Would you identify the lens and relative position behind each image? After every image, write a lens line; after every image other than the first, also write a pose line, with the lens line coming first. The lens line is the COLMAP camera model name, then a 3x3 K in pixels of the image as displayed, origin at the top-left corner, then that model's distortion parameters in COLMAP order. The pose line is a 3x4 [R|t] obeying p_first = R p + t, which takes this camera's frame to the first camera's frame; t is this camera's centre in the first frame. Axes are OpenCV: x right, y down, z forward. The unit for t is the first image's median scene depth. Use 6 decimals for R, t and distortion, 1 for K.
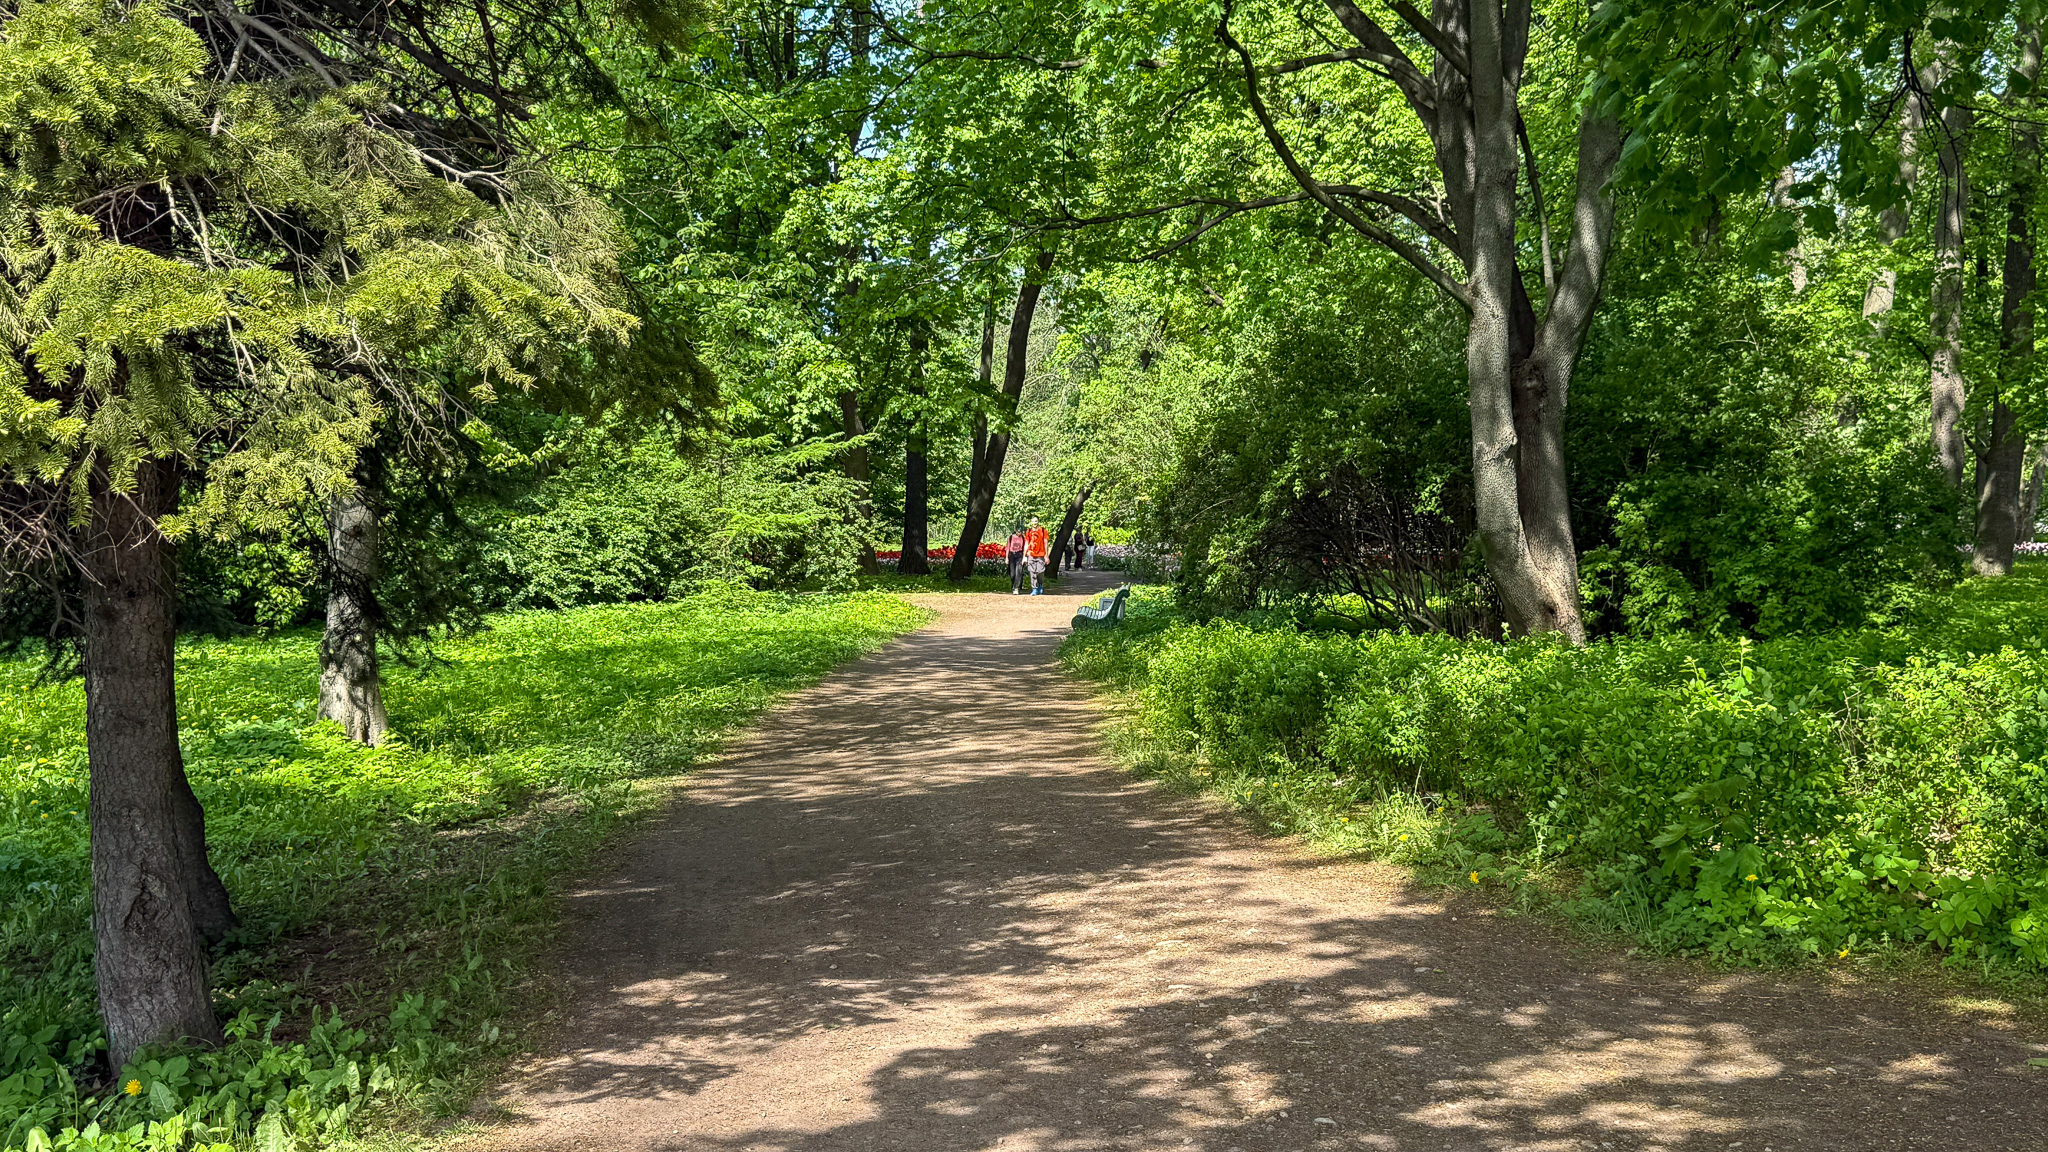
lens RADIAL K [[2331.2, 0, 1024.0], [0, 2331.2, 576.0], [0, 0, 1]] dist [0.433504, -1.249191]
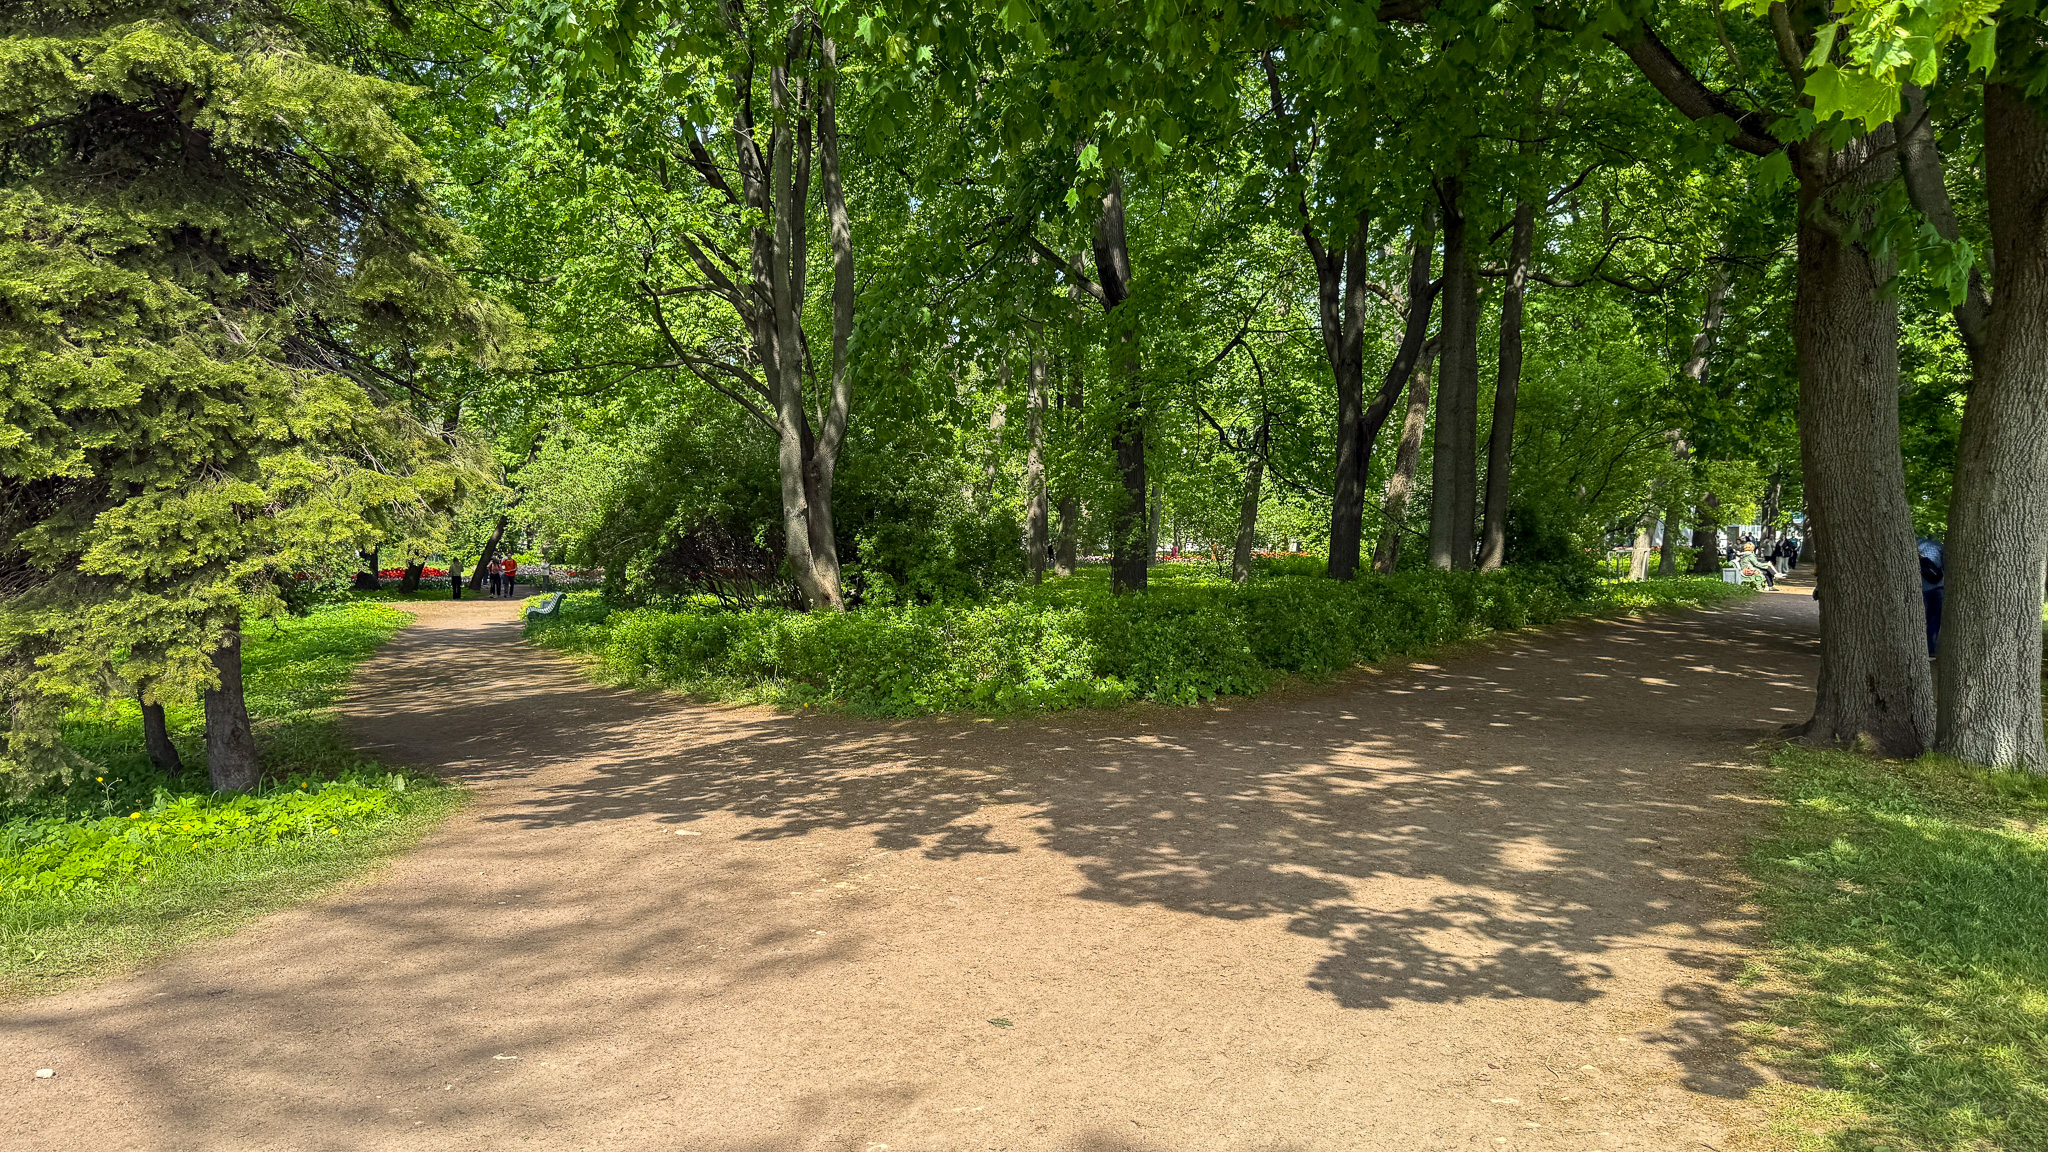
lens RADIAL K [[1503.1, 0, 1024.0], [0, 1503.1, 576.0], [0, 0, 1]] dist [0.005739, 0.000548]
pose [[0.938142, -0.019821, 0.345684, -0.037922], [0.021305, 0.999773, -0.000495, 0.001312], [-0.345596, 0.007830, 0.938351, -0.150079]]
